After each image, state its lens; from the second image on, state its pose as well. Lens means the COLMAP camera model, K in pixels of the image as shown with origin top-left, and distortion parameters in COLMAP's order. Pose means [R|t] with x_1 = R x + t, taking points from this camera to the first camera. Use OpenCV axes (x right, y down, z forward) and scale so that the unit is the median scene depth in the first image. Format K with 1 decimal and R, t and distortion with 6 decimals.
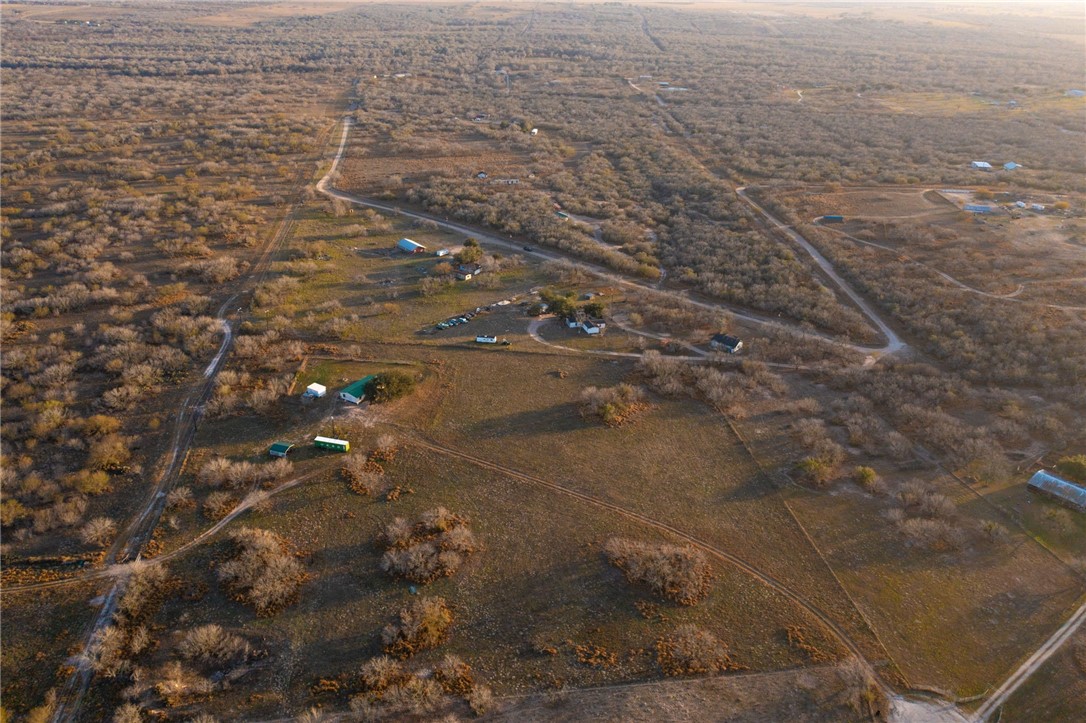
lens RADIAL K [[856.9, 0, 553.3], [0, 856.9, 362.0], [0, 0, 1]] dist [-0.011406, 0.006133]
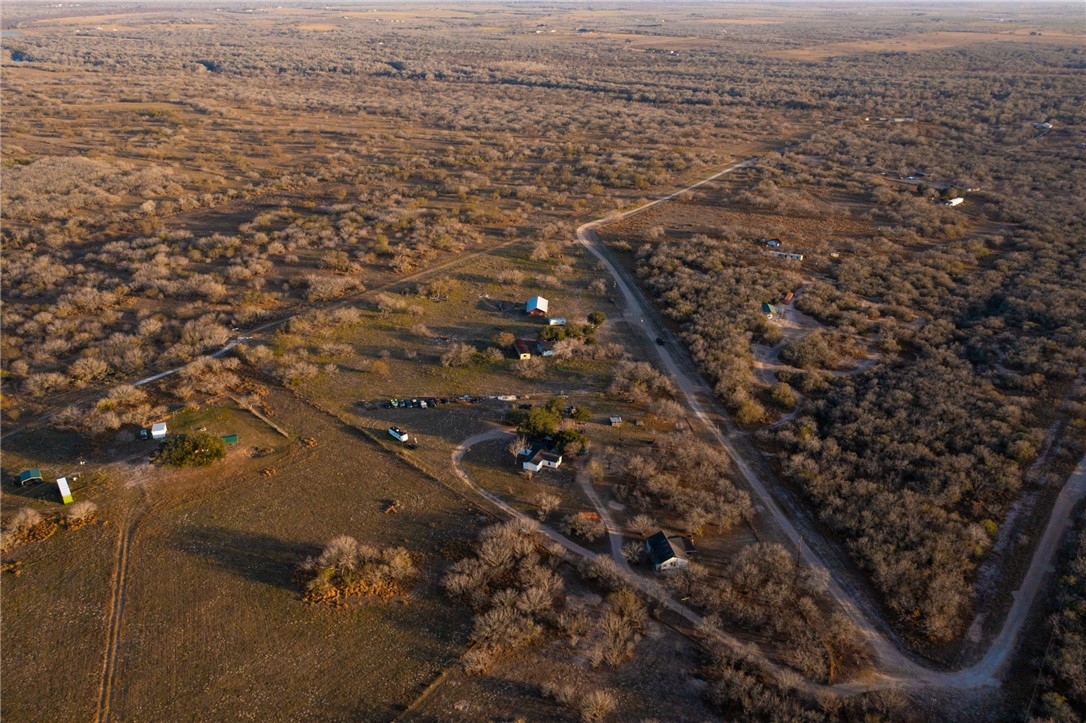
lens RADIAL K [[880.6, 0, 547.9], [0, 880.6, 363.1], [0, 0, 1]] dist [-0.014146, 0.021707]
pose [[0.753617, 0.240524, -0.611727, 0.320791], [-0.268462, 0.962115, 0.047561, -0.104456], [0.599992, 0.128383, 0.789638, 0.272948]]
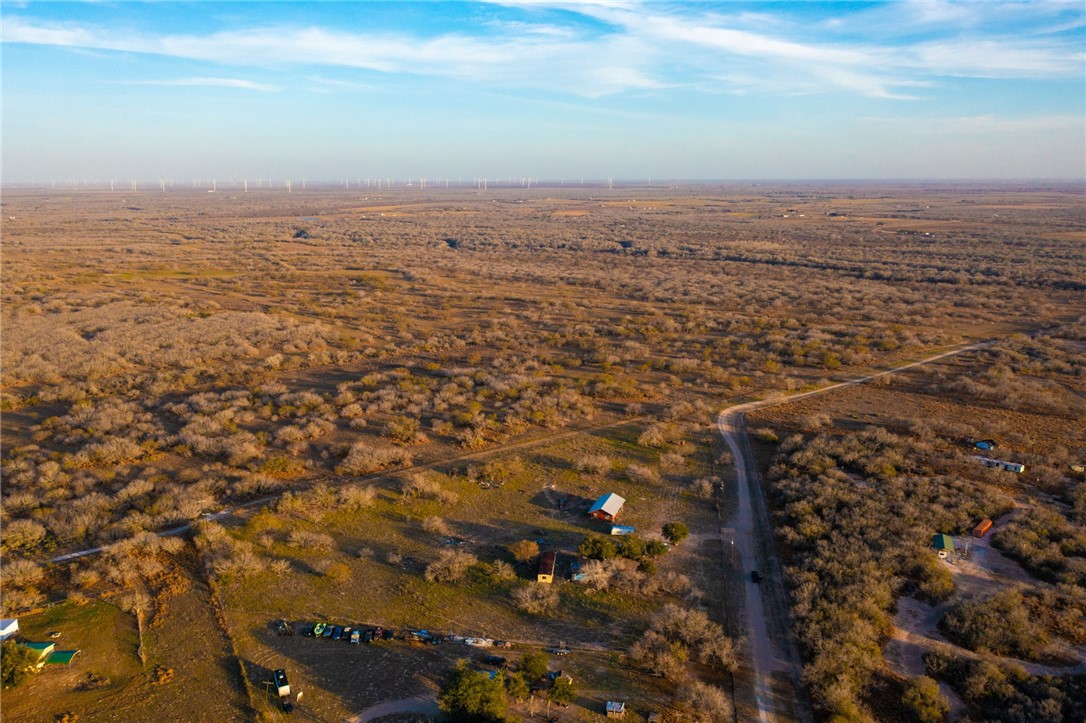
lens RADIAL K [[873.5, 0, 543.0], [0, 873.5, 361.5], [0, 0, 1]] dist [-0.012439, 0.006141]
pose [[0.522975, 0.139905, -0.840788, 0.277307], [-0.342585, 0.937753, -0.057050, -0.151615], [0.780470, 0.317877, 0.538351, 0.485645]]
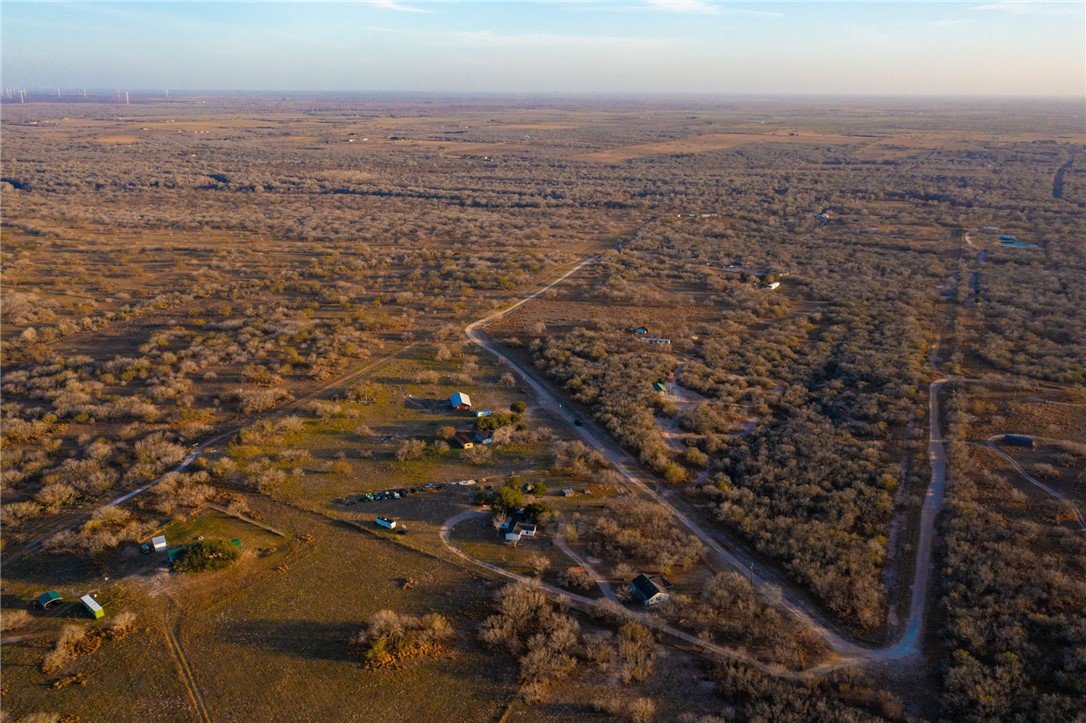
lens RADIAL K [[880.6, 0, 547.9], [0, 880.6, 363.1], [0, 0, 1]] dist [-0.014146, 0.021707]
pose [[0.881247, 0.116087, -0.458177, 0.294932], [-0.181998, 0.977966, -0.102266, -0.079088], [0.436210, 0.173509, 0.882958, 0.152446]]
